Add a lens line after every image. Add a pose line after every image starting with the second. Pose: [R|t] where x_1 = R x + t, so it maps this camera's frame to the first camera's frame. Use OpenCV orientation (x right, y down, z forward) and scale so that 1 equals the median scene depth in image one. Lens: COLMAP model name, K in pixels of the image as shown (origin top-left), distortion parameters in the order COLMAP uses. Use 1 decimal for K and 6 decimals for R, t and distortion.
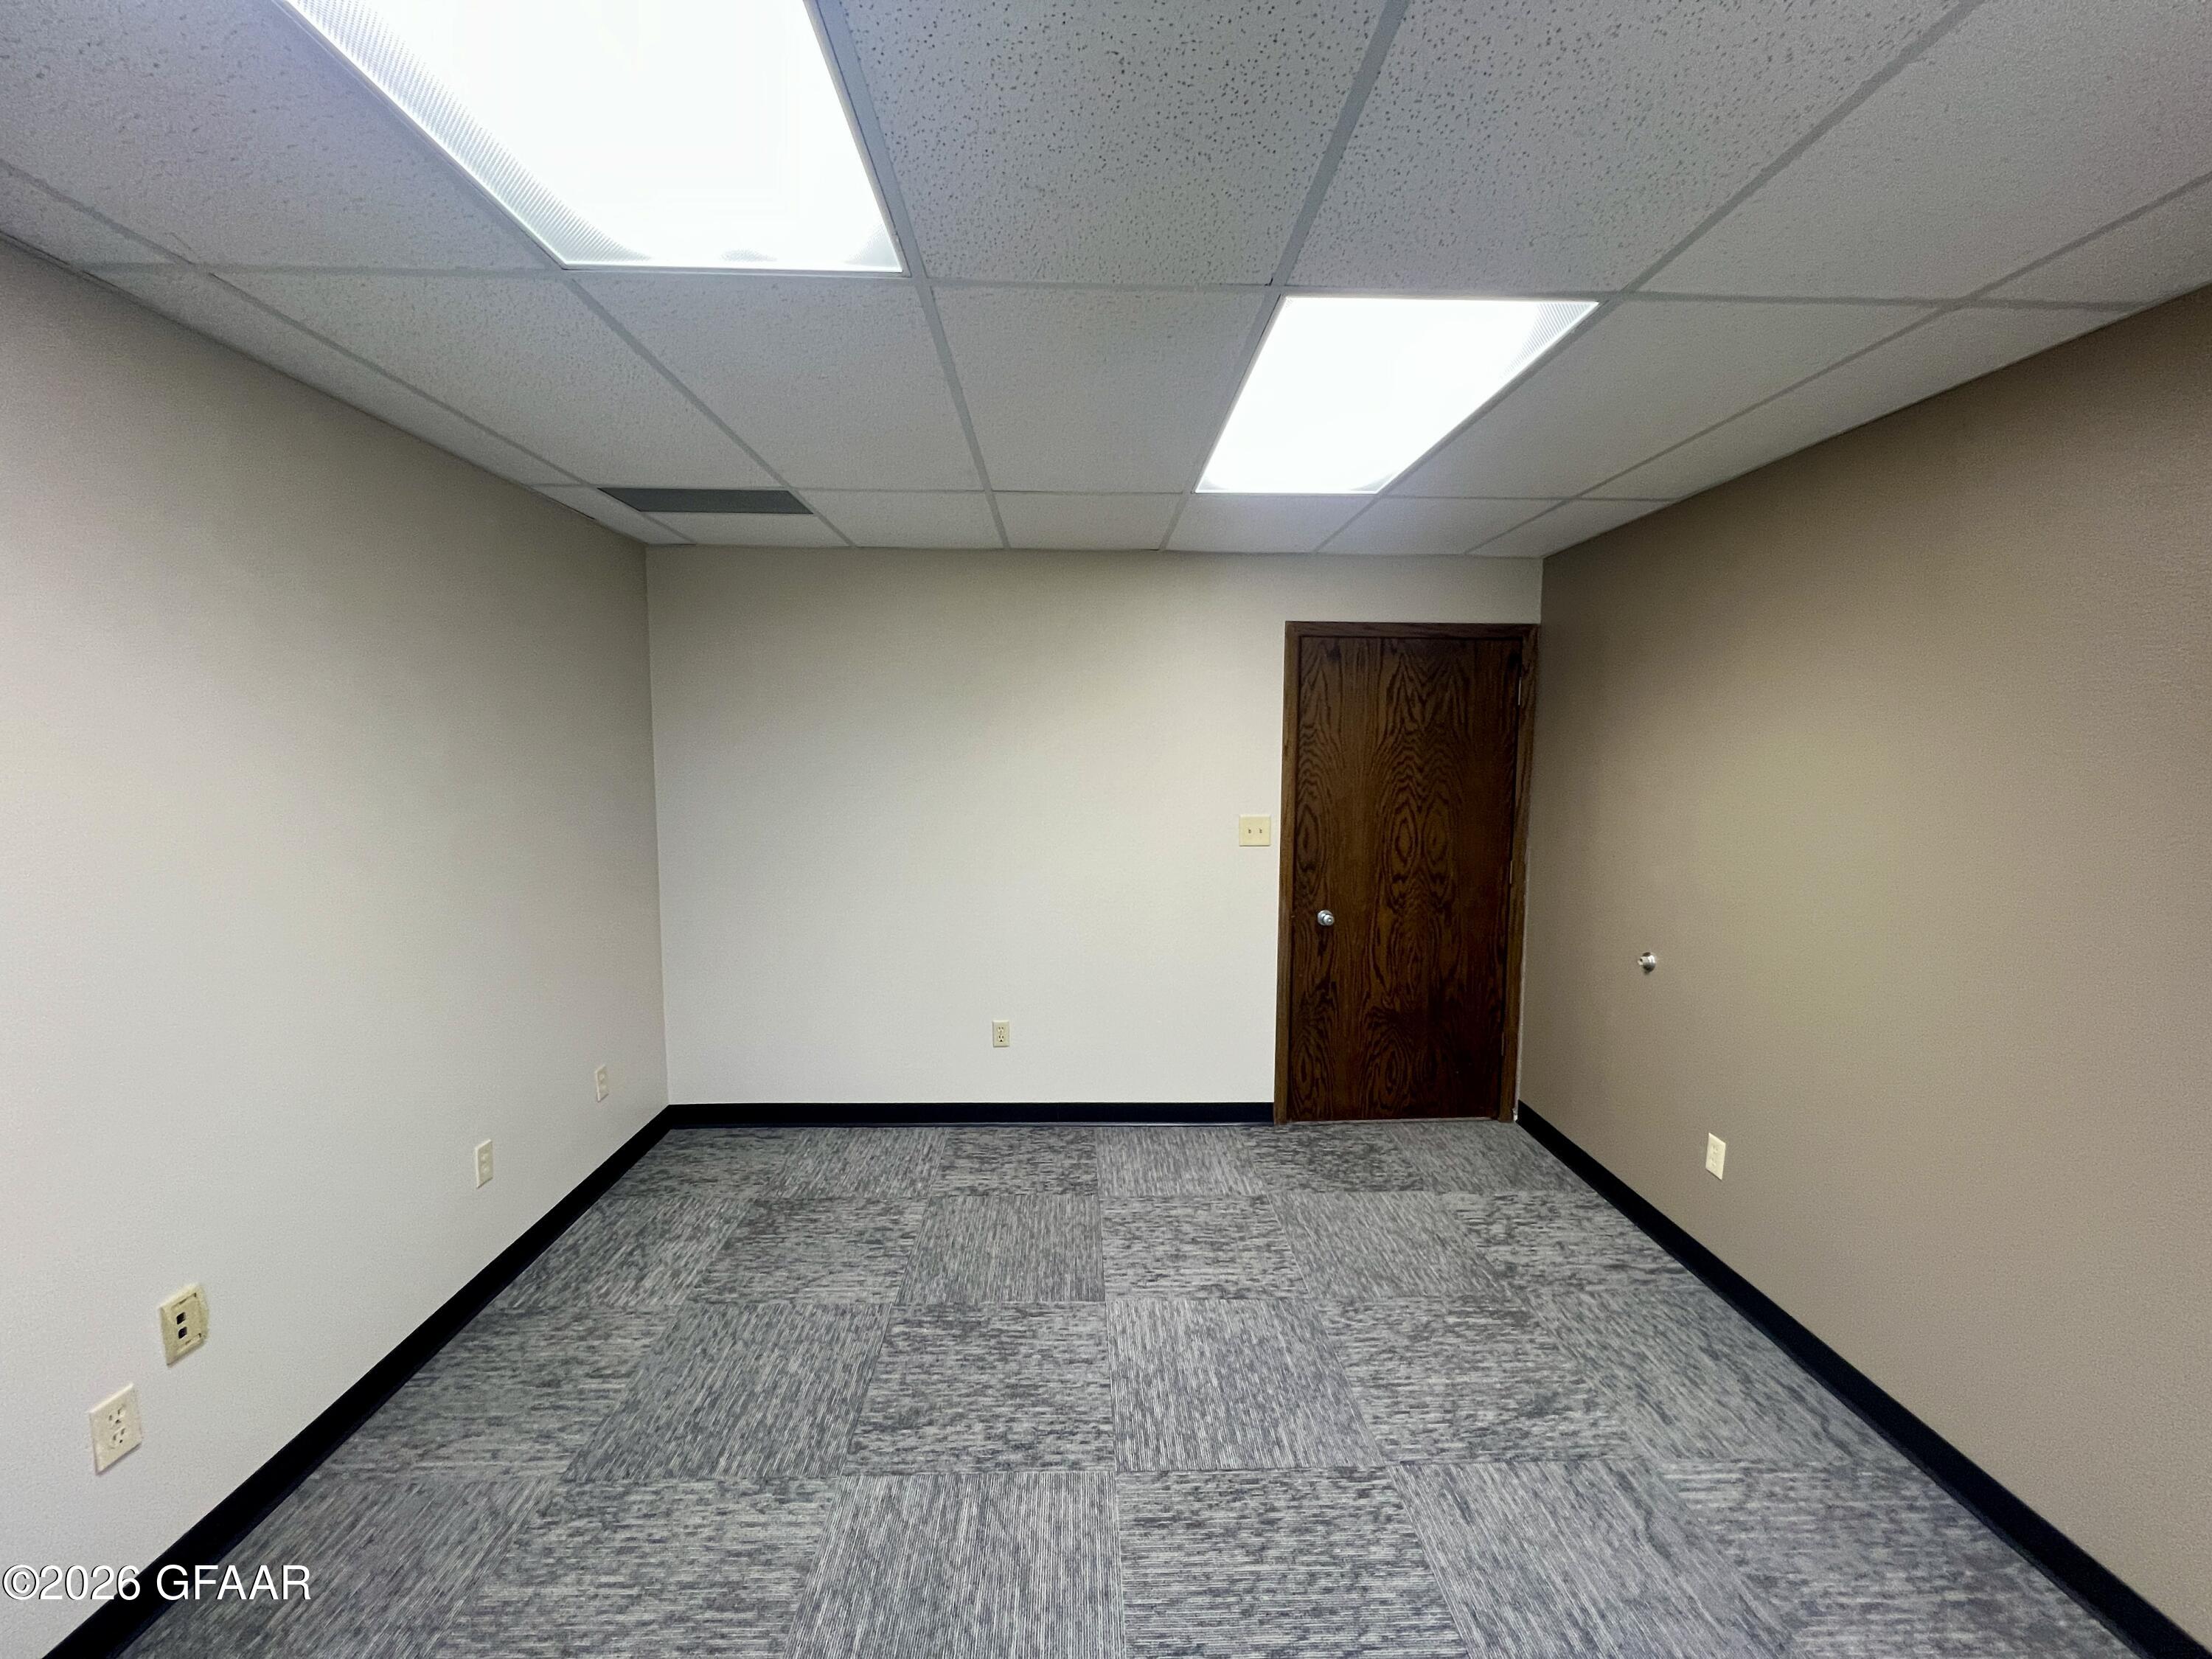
lens RADIAL K [[891.2, 0, 1104.6], [0, 891.2, 829.8], [0, 0, 1]] dist [0.000467, -0.000023]
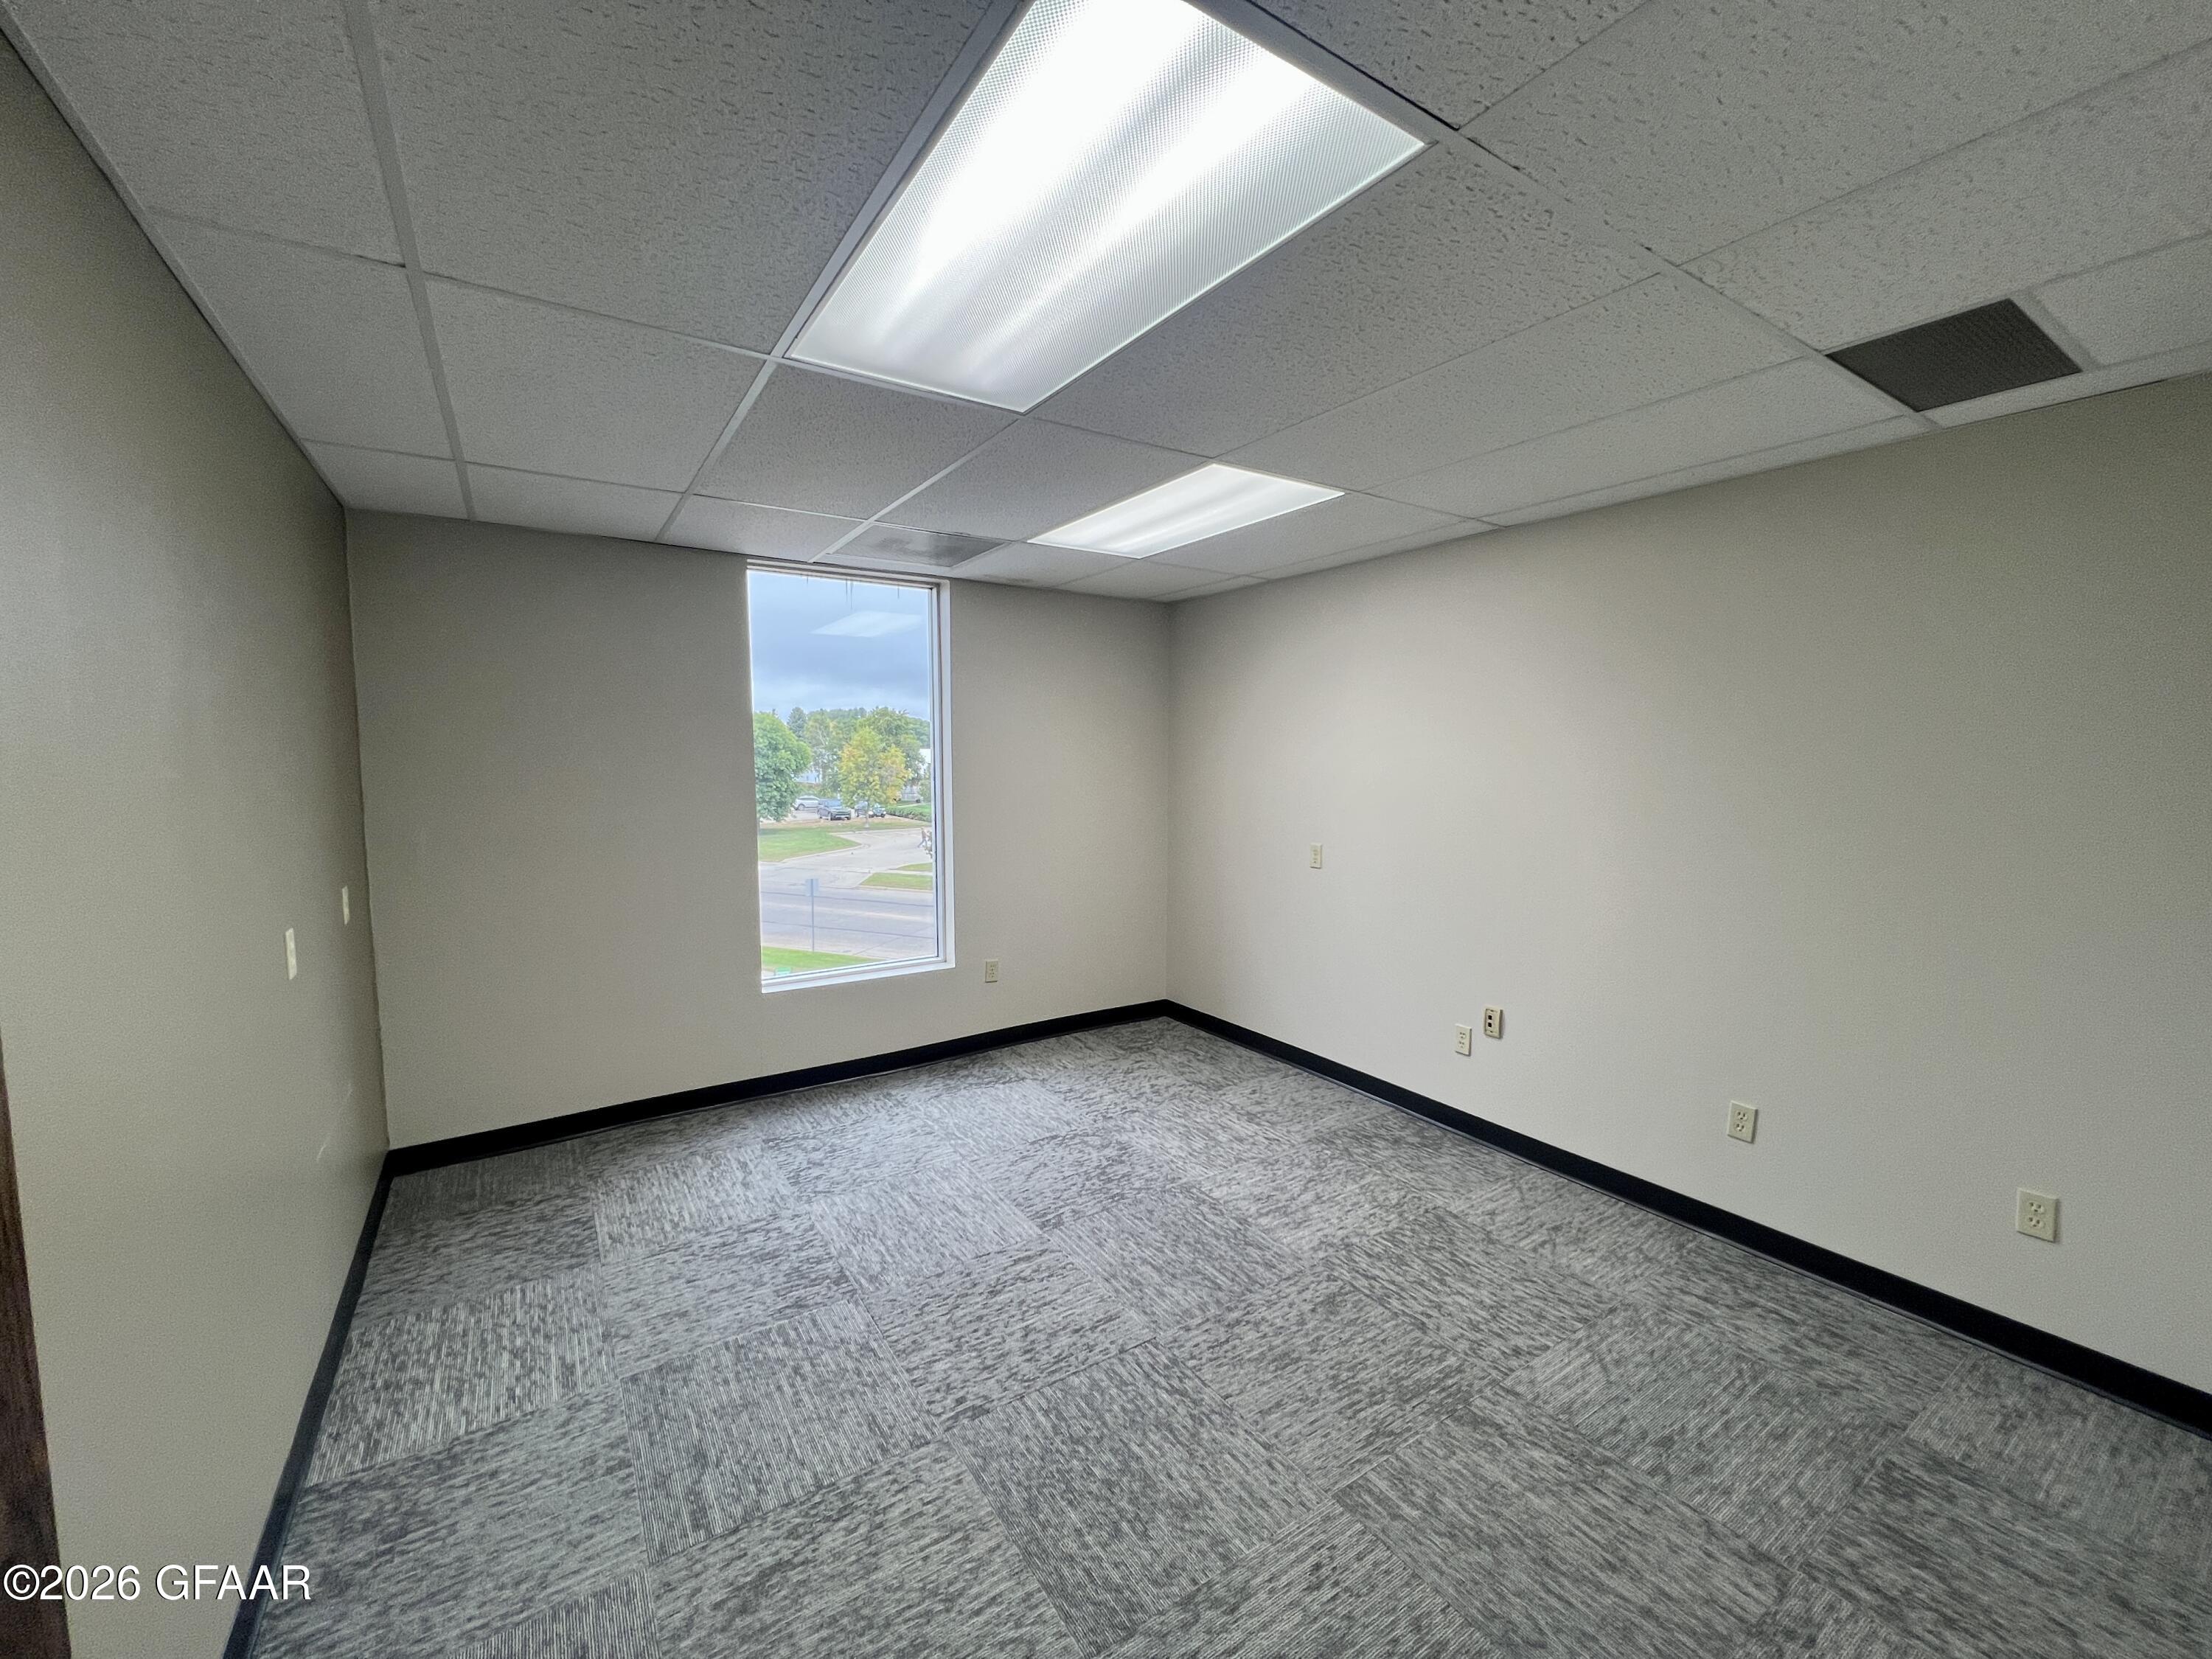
lens RADIAL K [[891.2, 0, 1107.2], [0, 891.2, 829.6], [0, 0, 1]] dist [0.000467, -0.000023]
pose [[-0.853974, 0.037624, -0.518953, 0.631751], [-0.052385, 0.986097, 0.157694, -0.134633], [0.517672, 0.161852, -0.840131, 1.764726]]
